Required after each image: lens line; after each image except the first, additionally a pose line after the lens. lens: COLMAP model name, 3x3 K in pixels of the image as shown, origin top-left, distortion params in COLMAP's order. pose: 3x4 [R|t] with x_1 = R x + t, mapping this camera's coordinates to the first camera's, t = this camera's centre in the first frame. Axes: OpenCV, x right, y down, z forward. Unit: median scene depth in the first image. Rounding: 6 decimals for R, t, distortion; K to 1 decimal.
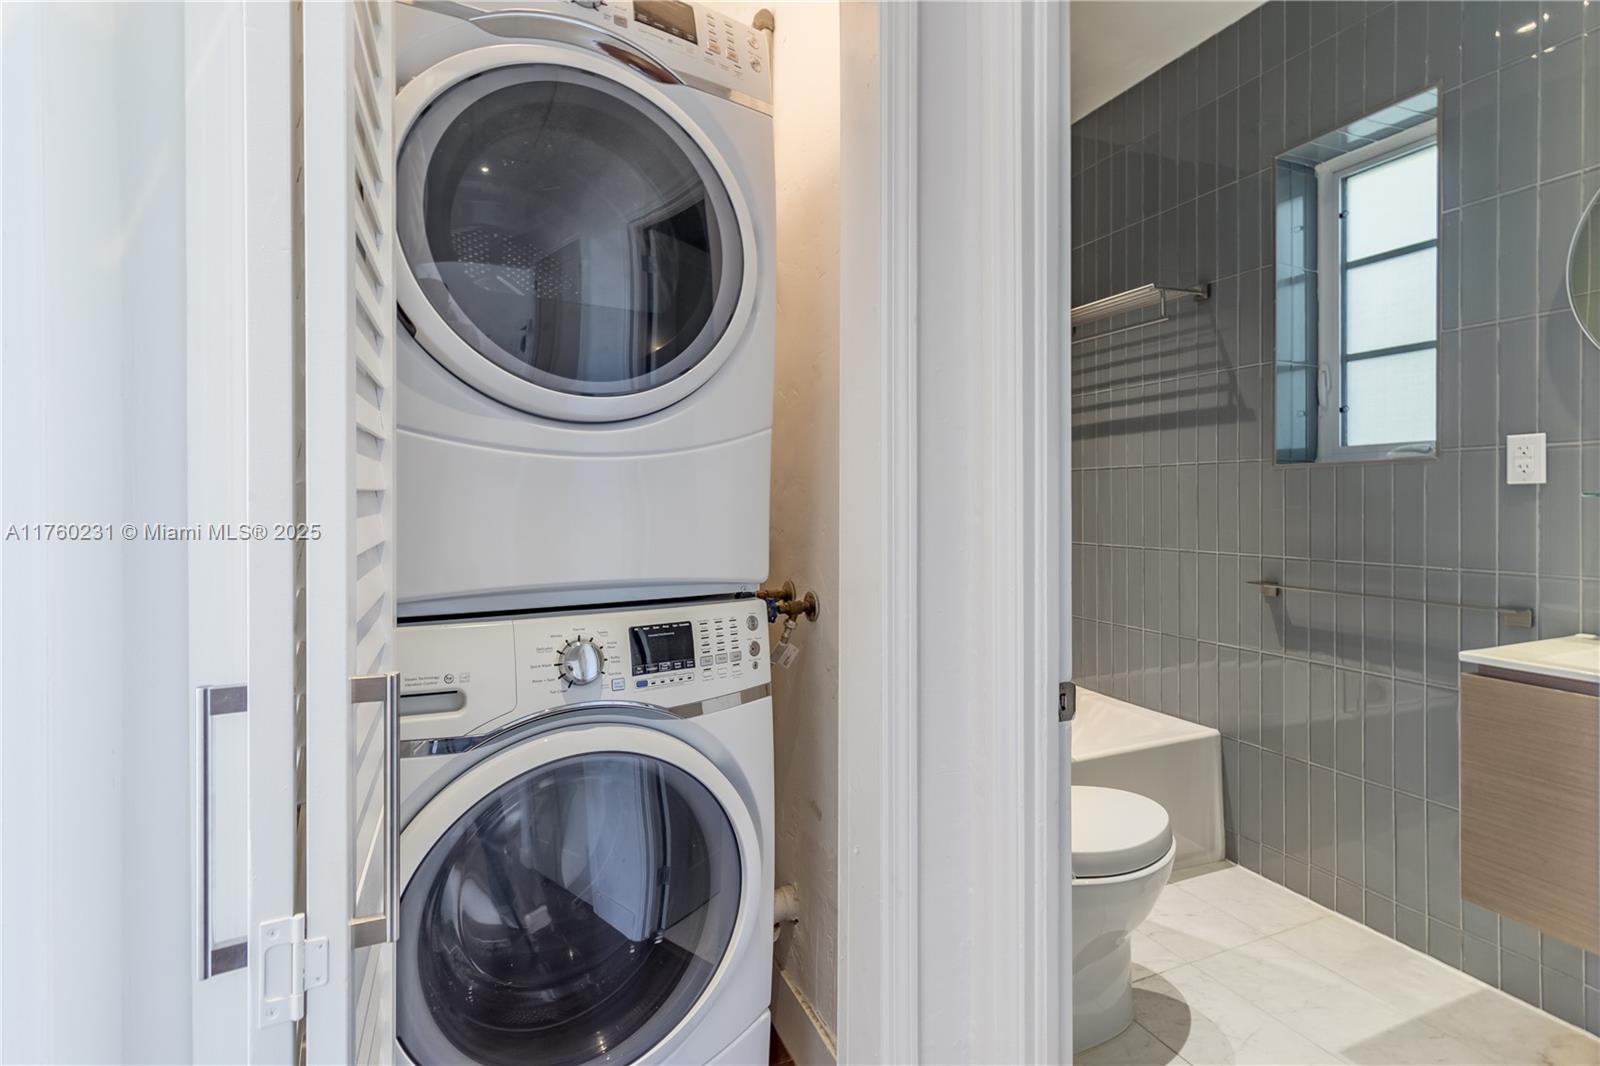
lens RADIAL K [[740.2, 0, 827.2], [0, 740.2, 495.6], [0, 0, 1]] dist [0.002129, 0.001393]
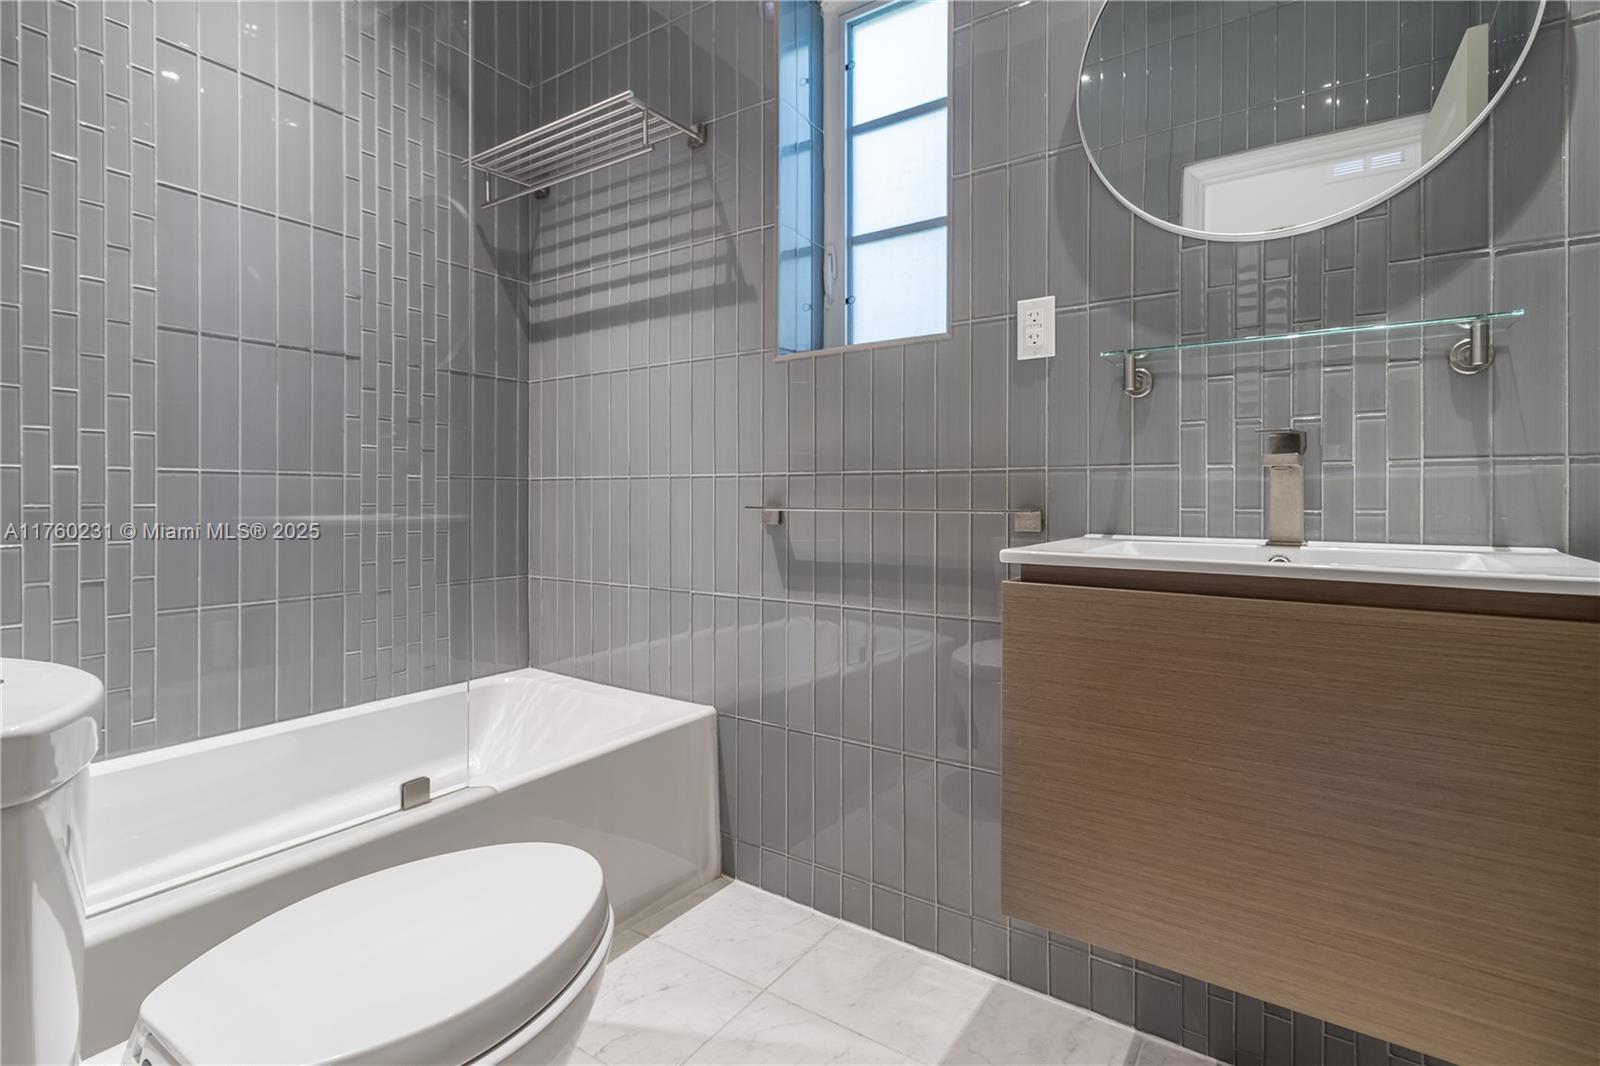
lens RADIAL K [[751.4, 0, 766.3], [0, 751.4, 494.4], [0, 0, 1]] dist [0.002631, 0.000648]
pose [[0.870895, -0.002338, 0.491464, 0.196649], [-0.001359, 0.999973, 0.007164, 0.092834], [-0.491468, -0.006907, 0.870869, 0.303785]]
